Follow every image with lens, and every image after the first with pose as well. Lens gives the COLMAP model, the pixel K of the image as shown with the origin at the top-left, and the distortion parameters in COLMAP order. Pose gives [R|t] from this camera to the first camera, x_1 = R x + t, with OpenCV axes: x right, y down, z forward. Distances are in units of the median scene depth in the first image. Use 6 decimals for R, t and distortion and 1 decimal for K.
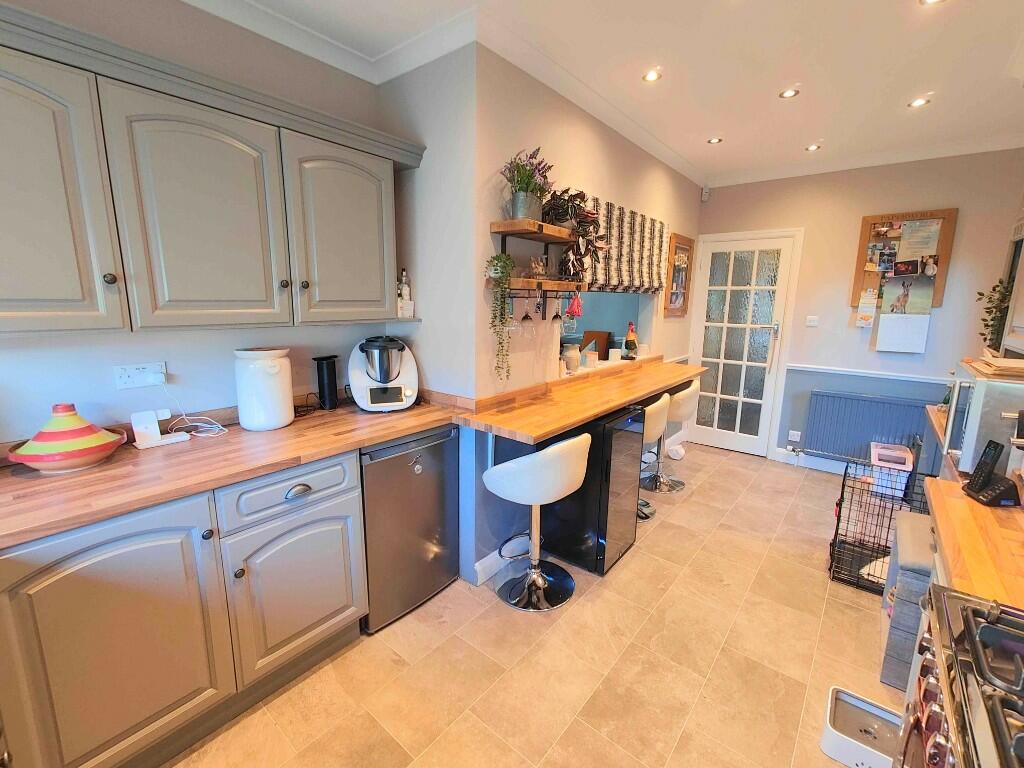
lens RADIAL K [[449.2, 0, 511.0], [0, 449.2, 383.1], [0, 0, 1]] dist [0.008942, -0.000868]
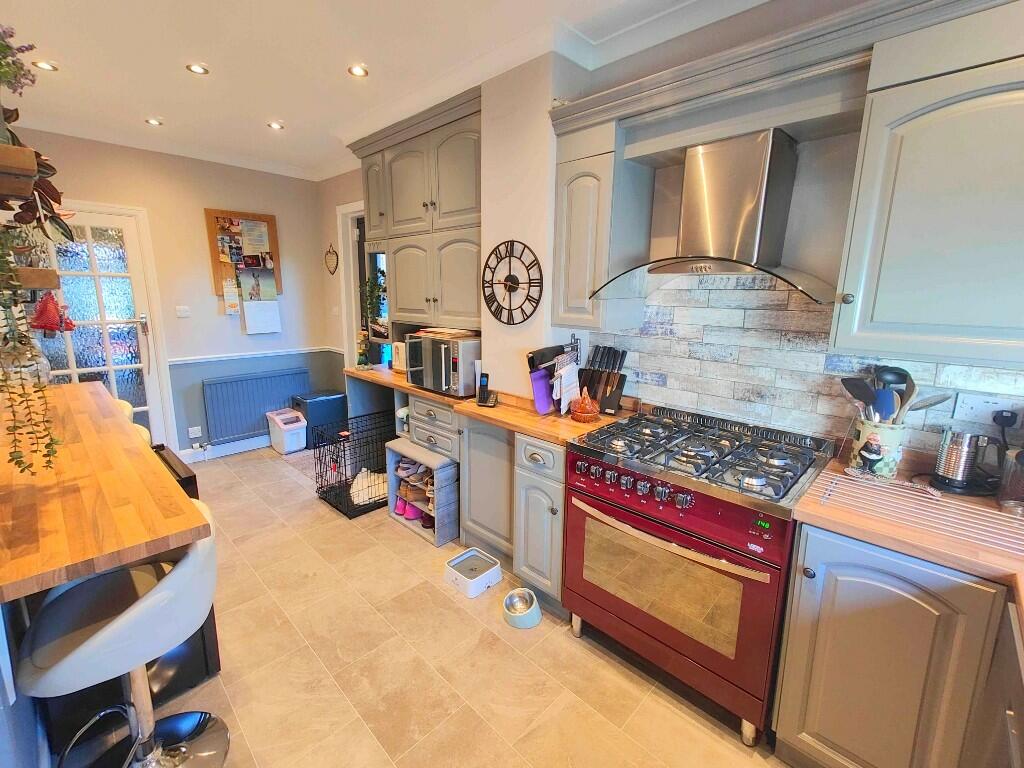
lens RADIAL K [[449.2, 0, 510.6], [0, 449.2, 384.6], [0, 0, 1]] dist [0.008942, -0.000868]
pose [[0.090322, -0.221443, 0.970981, -0.264307], [0.177336, 0.962962, 0.203118, -0.067628], [-0.979997, 0.153844, 0.126246, 0.255019]]
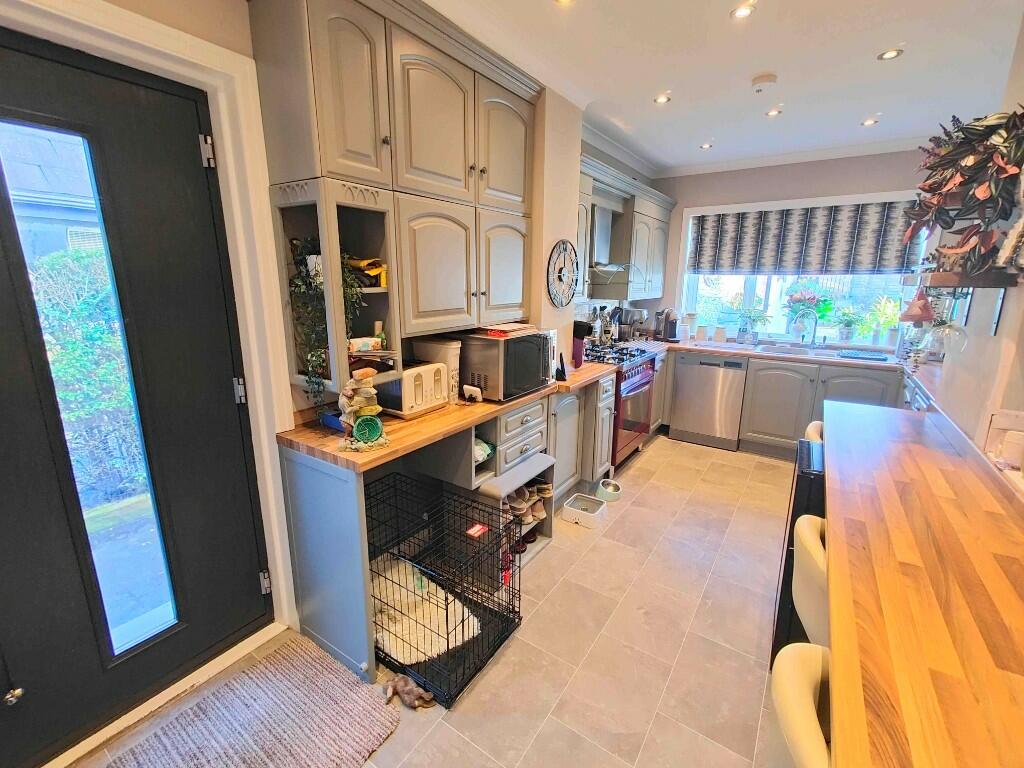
lens RADIAL K [[449.2, 0, 511.5], [0, 449.2, 377.9], [0, 0, 1]] dist [0.008942, -0.000868]
pose [[-0.995857, -0.003230, -0.090879, 0.569254], [-0.038823, 0.918819, 0.392765, -0.218892], [0.082233, 0.394666, -0.915138, 1.124847]]
